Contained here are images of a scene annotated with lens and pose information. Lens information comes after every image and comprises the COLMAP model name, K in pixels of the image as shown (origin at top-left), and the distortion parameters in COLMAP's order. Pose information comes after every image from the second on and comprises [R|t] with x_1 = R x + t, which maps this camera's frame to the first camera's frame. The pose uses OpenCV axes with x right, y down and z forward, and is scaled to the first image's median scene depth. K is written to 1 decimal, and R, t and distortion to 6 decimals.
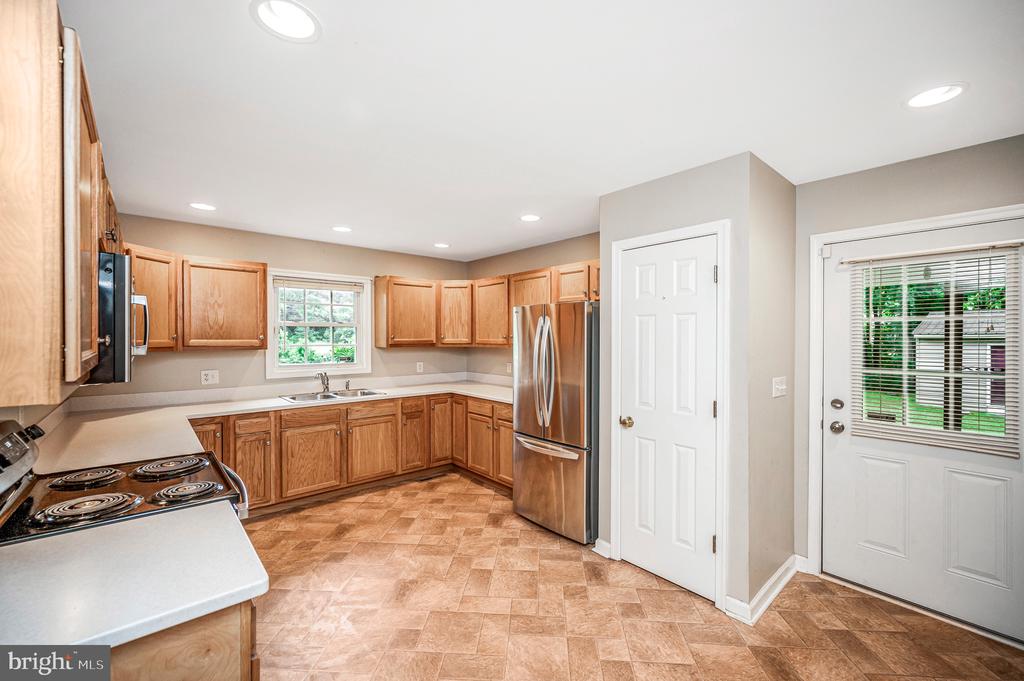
lens RADIAL K [[398.7, 0, 537.5], [0, 398.7, 343.6], [0, 0, 1]] dist [0.007835, -0.000210]
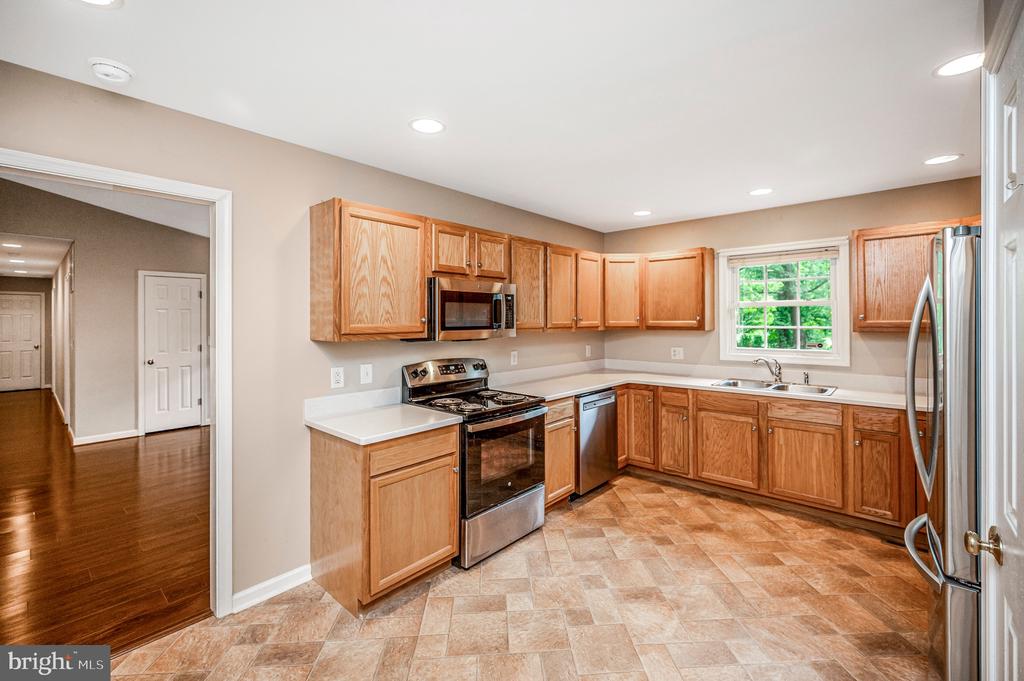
lens RADIAL K [[459.8, 0, 526.2], [0, 459.8, 320.7], [0, 0, 1]] dist [-0.000629, -0.000633]
pose [[0.116704, -0.001800, -0.993165, 0.452990], [-0.010907, 0.999936, -0.003093, -0.001345], [0.993107, 0.011194, 0.116677, 0.408753]]
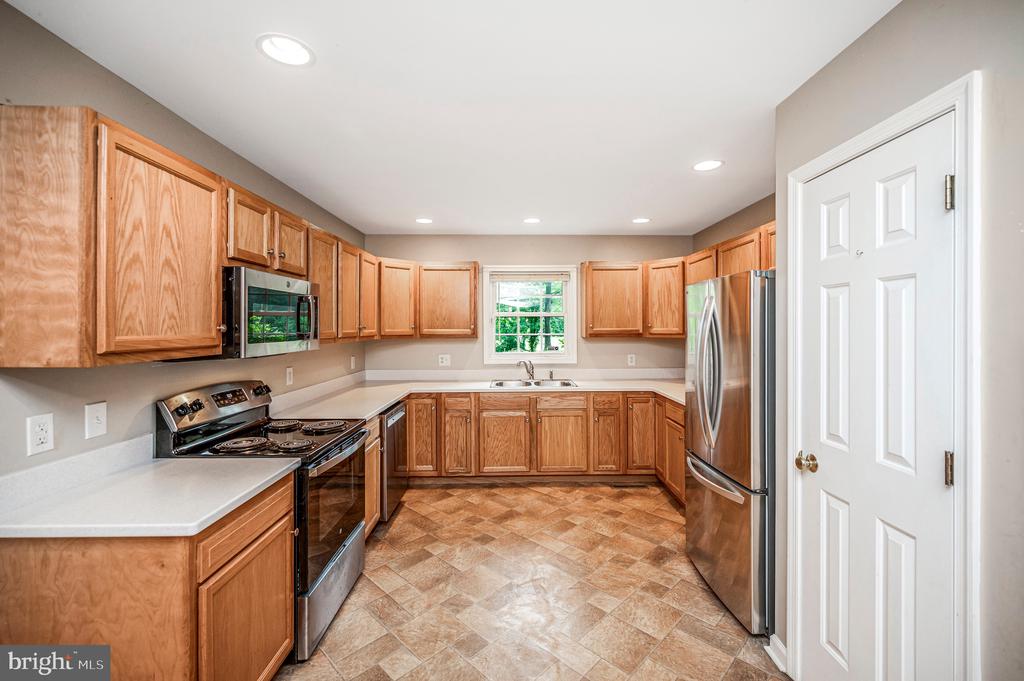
lens RADIAL K [[438.1, 0, 546.4], [0, 438.1, 329.7], [0, 0, 1]] dist [0.000249, 0.000956]
pose [[0.770852, -0.000663, -0.637014, 0.264014], [-0.005582, 0.999954, -0.007796, 0.000361], [0.636990, 0.009566, 0.770813, 0.173736]]
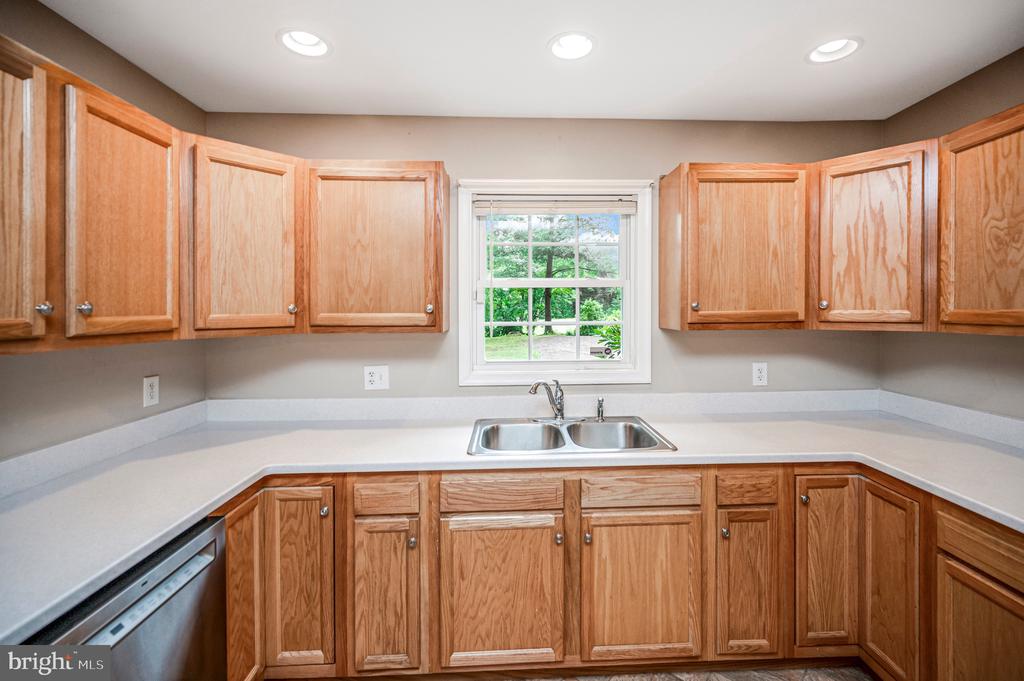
lens RADIAL K [[454.5, 0, 529.4], [0, 454.5, 307.9], [0, 0, 1]] dist [0.000718, -0.001207]
pose [[0.742652, -0.005600, -0.669654, -0.213191], [-0.004521, 0.999900, -0.013375, -0.008752], [0.669662, 0.012960, 0.742553, 0.655666]]
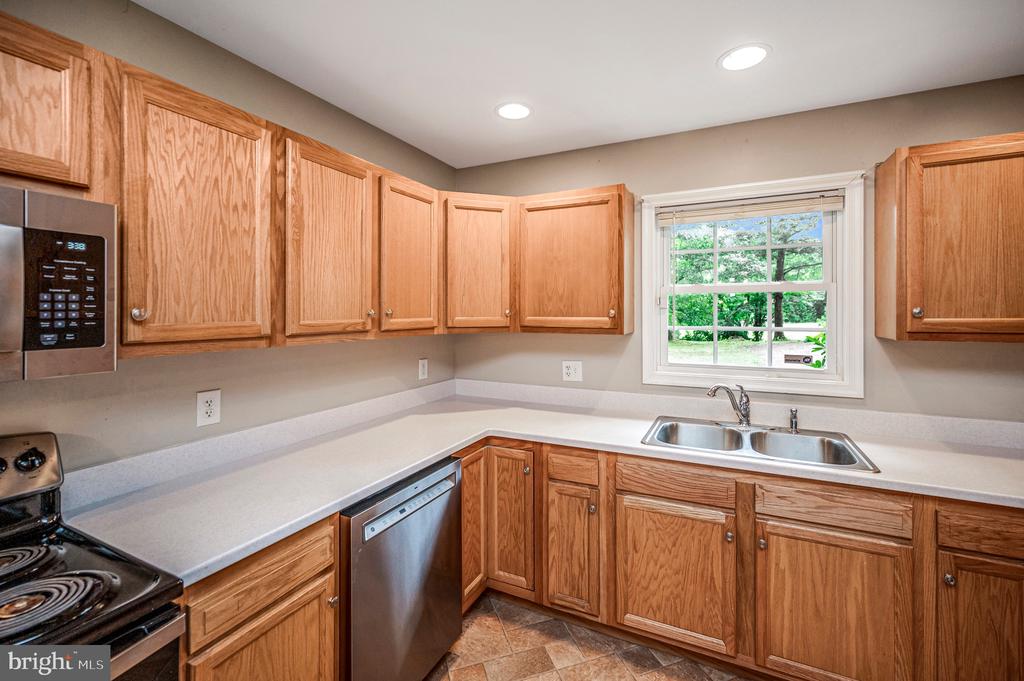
lens RADIAL K [[438.1, 0, 518.9], [0, 438.1, 311.5], [0, 0, 1]] dist [0.000249, 0.000956]
pose [[0.343647, -0.002605, -0.939095, -0.139590], [-0.013243, 0.999883, -0.007619, -0.011279], [0.939006, 0.015055, 0.343572, 0.651193]]
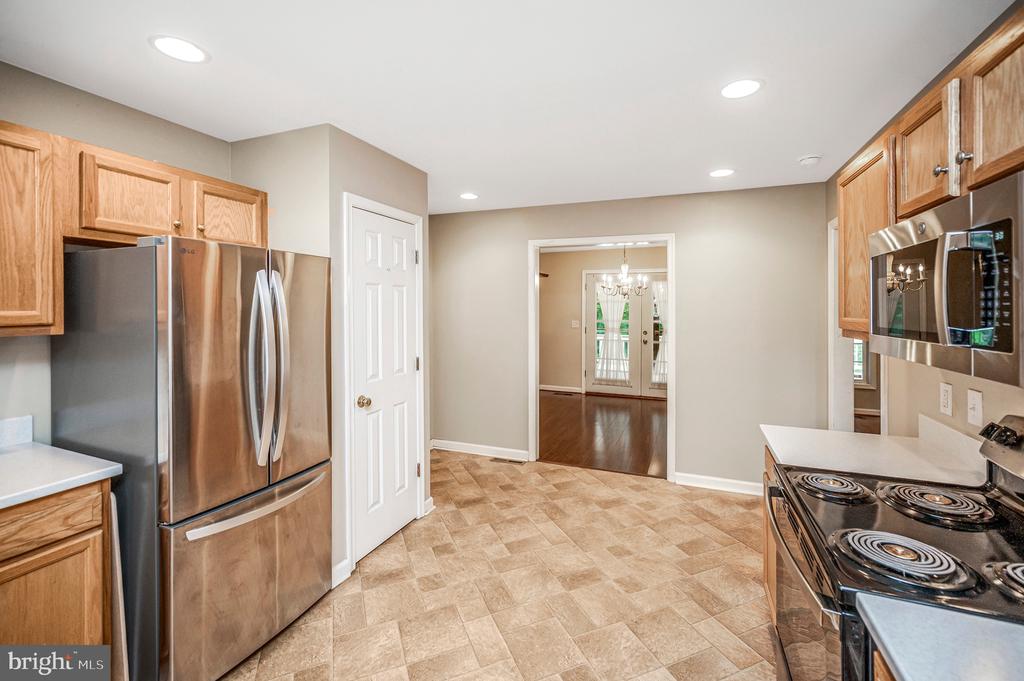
lens RADIAL K [[438.1, 0, 491.8], [0, 438.1, 311.6], [0, 0, 1]] dist [0.000249, 0.000956]
pose [[-0.360946, -0.007401, 0.932557, -0.610788], [0.014957, 0.999794, 0.013724, -0.012532], [-0.932467, 0.018901, -0.360761, 0.830356]]
